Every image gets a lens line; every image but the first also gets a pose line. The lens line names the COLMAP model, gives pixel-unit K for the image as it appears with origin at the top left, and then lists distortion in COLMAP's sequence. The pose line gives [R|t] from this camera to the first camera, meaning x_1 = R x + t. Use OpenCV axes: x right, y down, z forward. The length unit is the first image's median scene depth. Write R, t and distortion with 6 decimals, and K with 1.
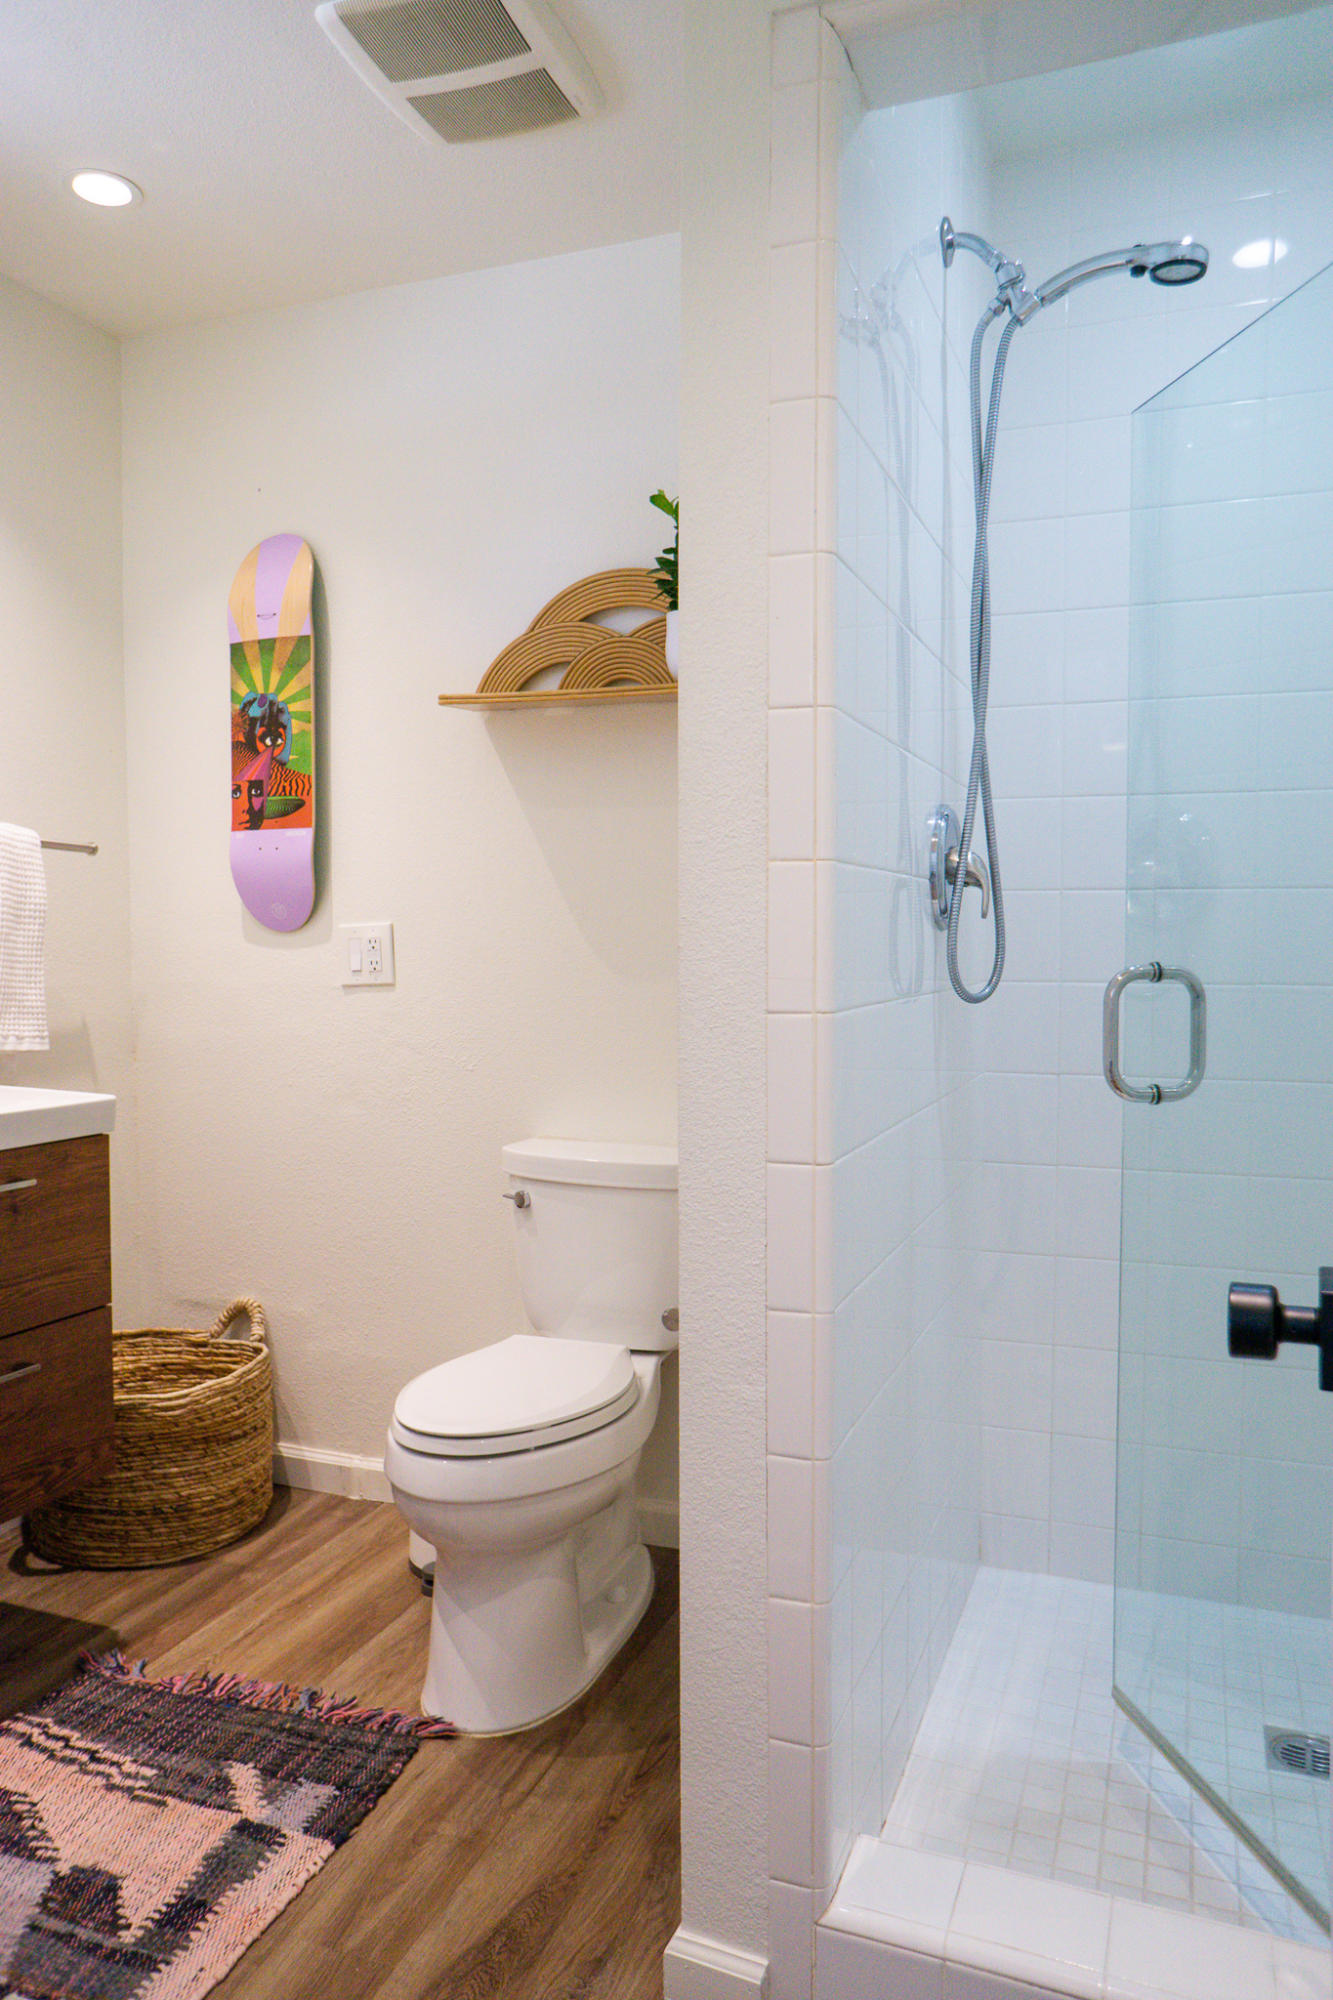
lens RADIAL K [[1364.7, 0, 666.5], [0, 1364.7, 1000.0], [0, 0, 1]] dist [-0.079005, 0.093371]
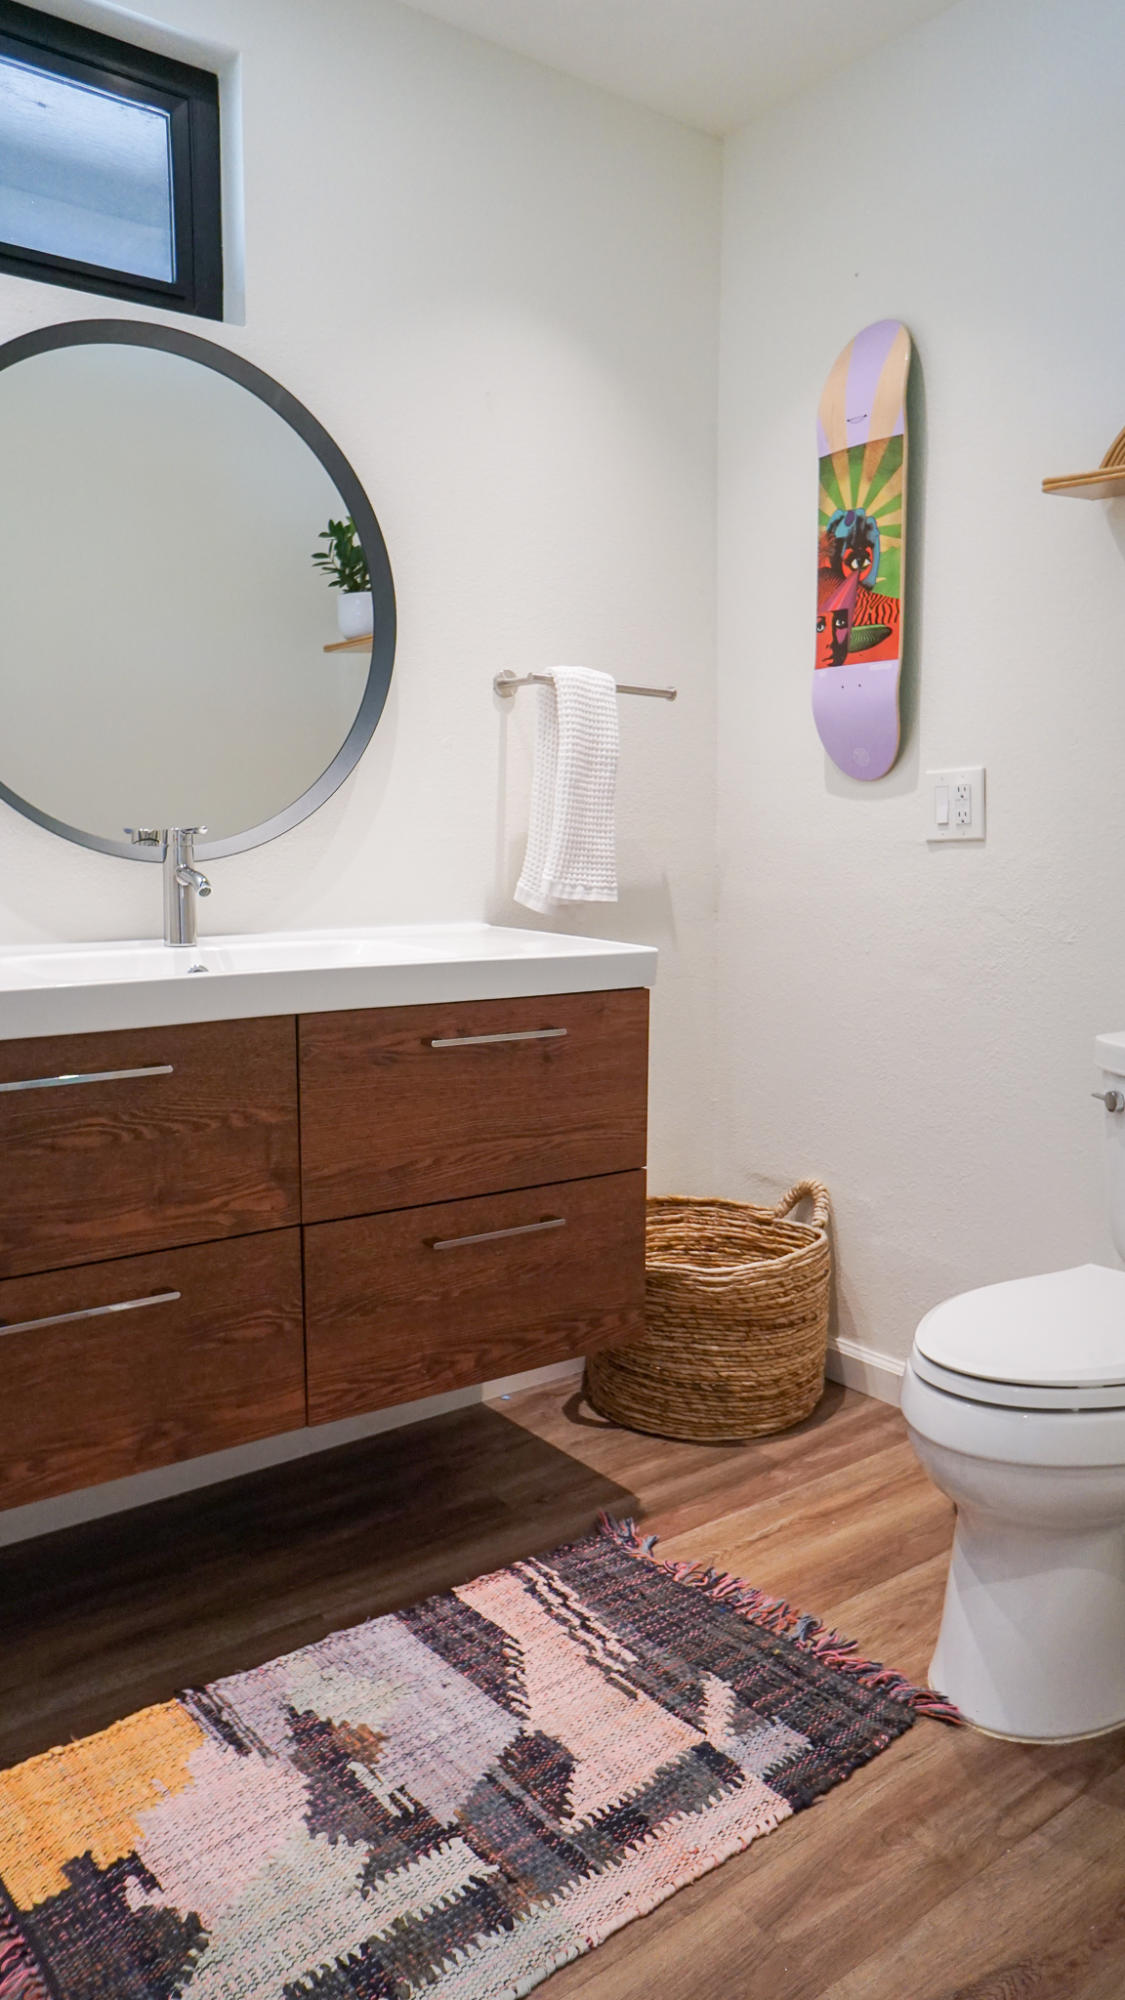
lens RADIAL K [[1370.3, 0, 608.2], [0, 1370.3, 1002.4], [0, 0, 1]] dist [-0.068199, 0.091597]
pose [[0.859600, 0.065654, -0.506732, 0.046310], [-0.024356, 0.995848, 0.087708, 0.025826], [0.510386, -0.063052, 0.857631, 0.166116]]
